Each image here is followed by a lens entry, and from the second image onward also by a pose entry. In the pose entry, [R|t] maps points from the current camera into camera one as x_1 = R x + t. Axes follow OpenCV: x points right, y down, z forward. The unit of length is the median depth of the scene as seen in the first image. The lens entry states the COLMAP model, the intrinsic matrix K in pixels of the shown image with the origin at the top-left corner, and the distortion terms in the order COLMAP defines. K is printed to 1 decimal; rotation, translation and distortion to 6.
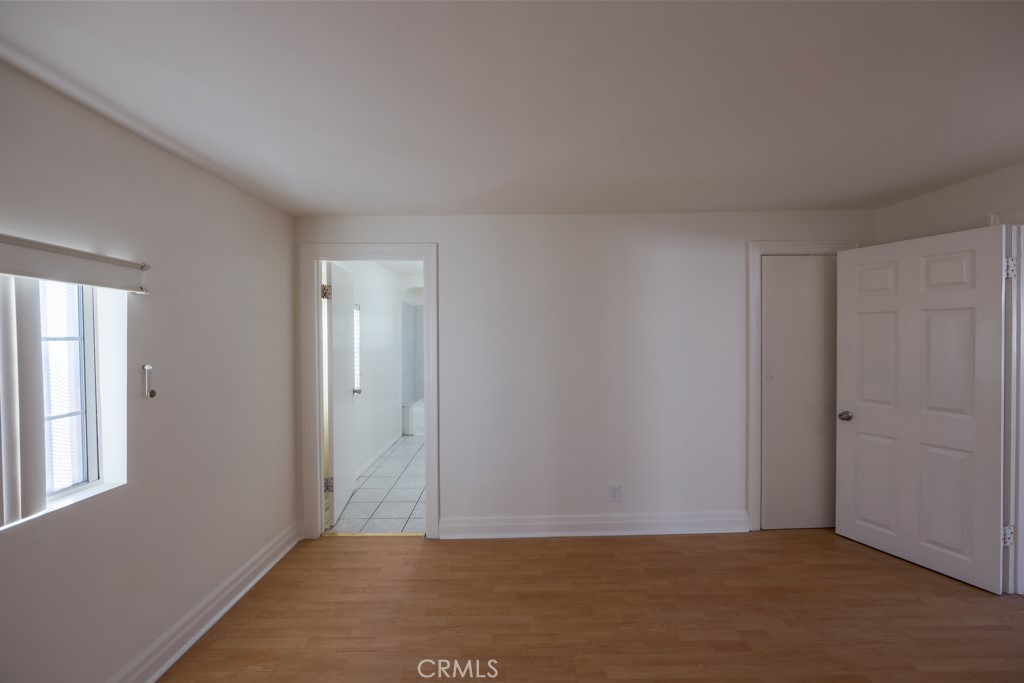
lens RADIAL K [[397.4, 0, 514.3], [0, 397.4, 339.3], [0, 0, 1]] dist [-0.015135, 0.000211]
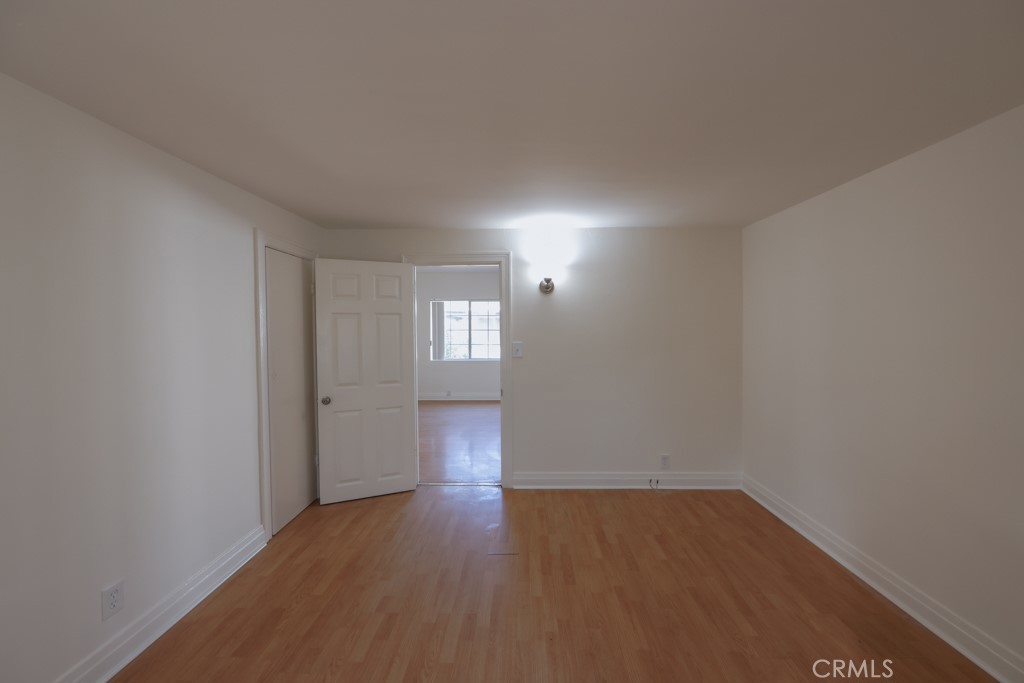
lens RADIAL K [[397.4, 0, 509.2], [0, 397.4, 341.6], [0, 0, 1]] dist [-0.015135, 0.000211]
pose [[0.030224, -0.019848, 0.999346, -0.336964], [0.016622, 0.999675, 0.019351, 0.005600], [-0.999405, 0.016026, 0.030544, 0.446810]]
